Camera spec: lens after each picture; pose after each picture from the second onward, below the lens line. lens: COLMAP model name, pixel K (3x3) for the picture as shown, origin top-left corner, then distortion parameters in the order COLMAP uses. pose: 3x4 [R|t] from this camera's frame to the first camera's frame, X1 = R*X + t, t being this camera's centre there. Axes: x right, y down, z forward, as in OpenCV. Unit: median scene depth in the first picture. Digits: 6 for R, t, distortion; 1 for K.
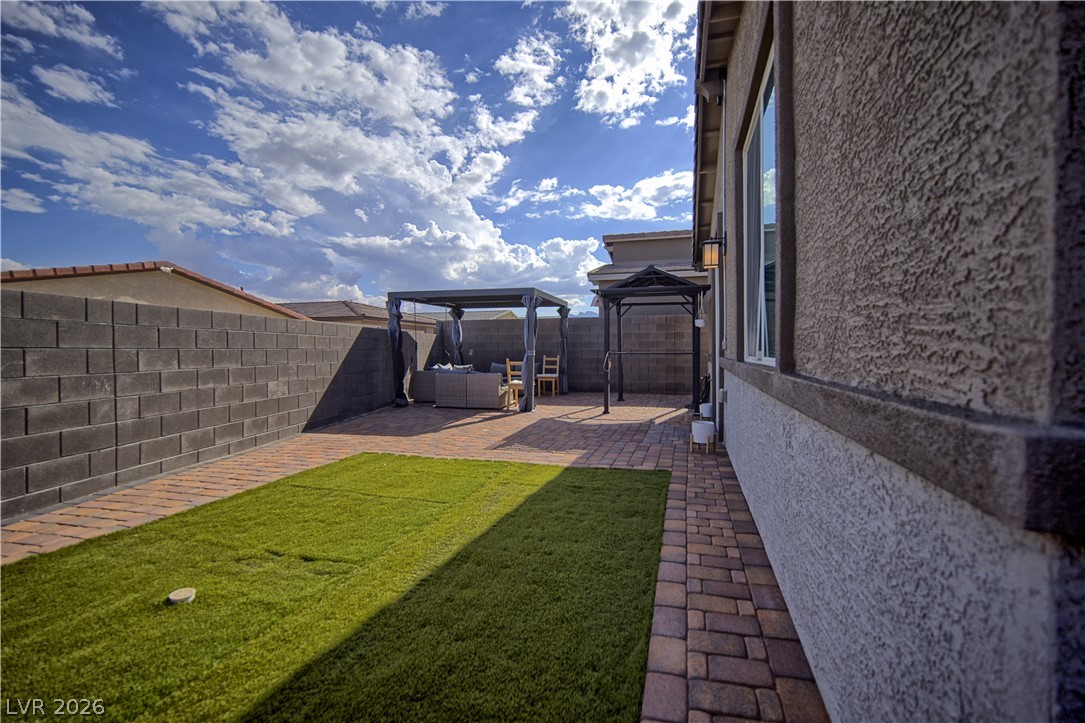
lens RADIAL K [[471.1, 0, 578.3], [0, 471.1, 352.9], [0, 0, 1]] dist [-0.000551, -0.000521]
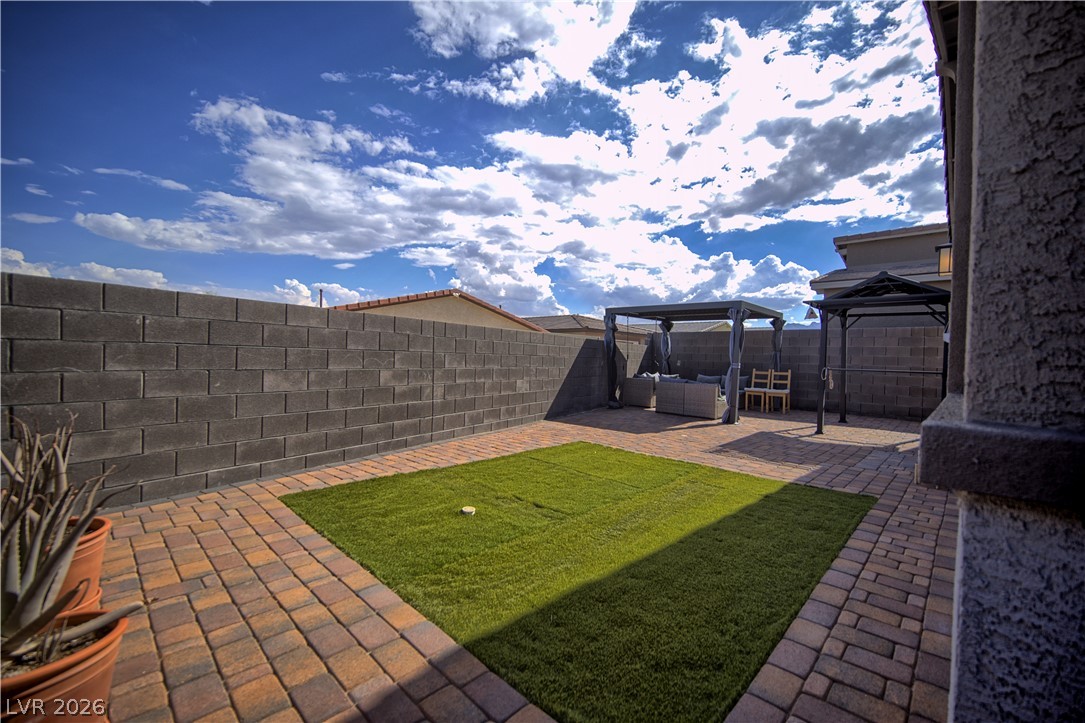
lens RADIAL K [[459.2, 0, 529.2], [0, 459.2, 355.4], [0, 0, 1]] dist [-0.000745, -0.000097]
pose [[0.850326, 0.026297, -0.525598, 0.084750], [-0.034760, 0.999376, -0.006233, -0.000400], [0.525107, 0.023570, 0.850710, -0.144784]]
